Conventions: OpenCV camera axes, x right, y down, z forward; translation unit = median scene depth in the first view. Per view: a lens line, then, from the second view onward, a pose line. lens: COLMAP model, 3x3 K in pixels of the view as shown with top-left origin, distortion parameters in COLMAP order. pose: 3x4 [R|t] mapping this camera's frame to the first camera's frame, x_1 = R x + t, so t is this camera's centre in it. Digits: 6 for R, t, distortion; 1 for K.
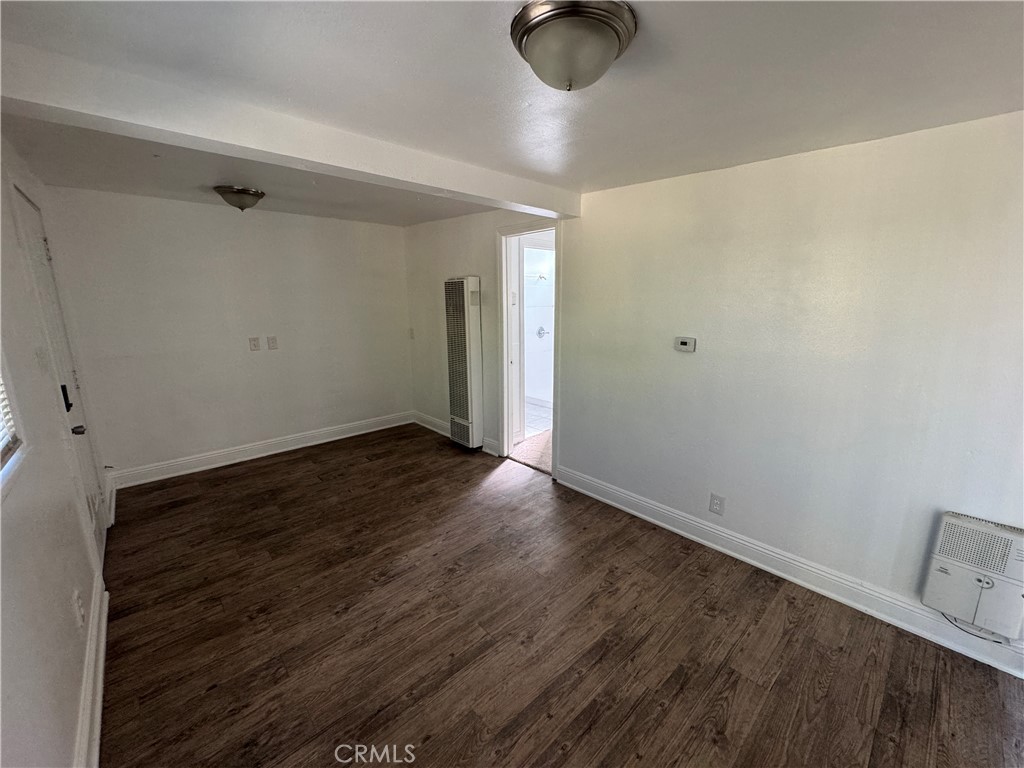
lens RADIAL K [[408.4, 0, 512.0], [0, 408.4, 384.0], [0, 0, 1]] dist [-0.001112, 0.000187]
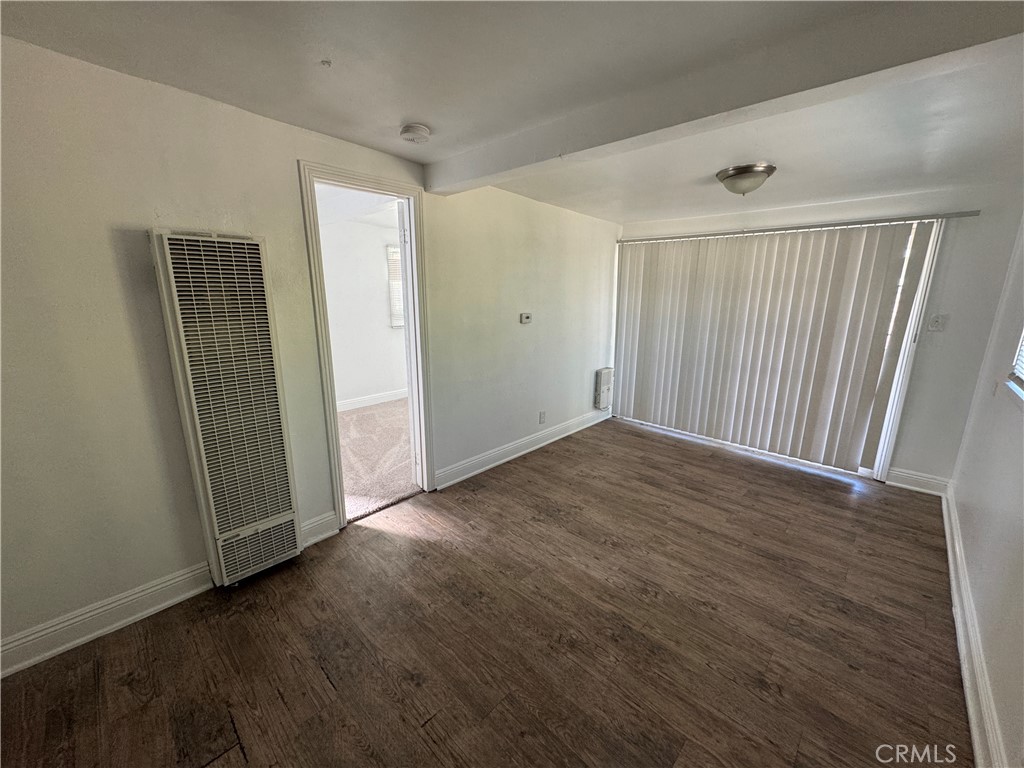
lens RADIAL K [[408.4, 0, 512.0], [0, 408.4, 384.0], [0, 0, 1]] dist [-0.001112, 0.000187]
pose [[-0.070296, -0.223621, 0.972138, -0.956619], [0.198859, 0.951846, 0.233333, -0.210469], [-0.977504, 0.209721, -0.022442, 1.083295]]
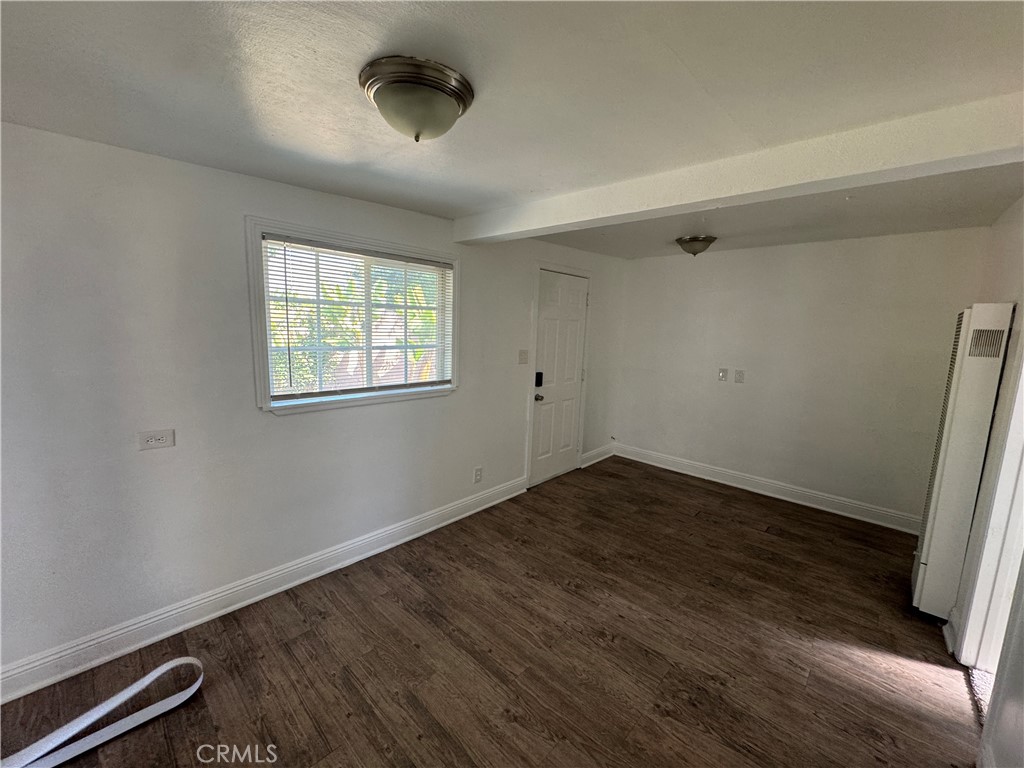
lens RADIAL K [[408.4, 0, 512.0], [0, 408.4, 384.0], [0, 0, 1]] dist [-0.001112, 0.000187]
pose [[0.076816, 0.149820, -0.985725, 0.569993], [-0.237651, 0.962902, 0.127832, -0.120939], [0.968309, 0.224439, 0.109571, 0.537175]]
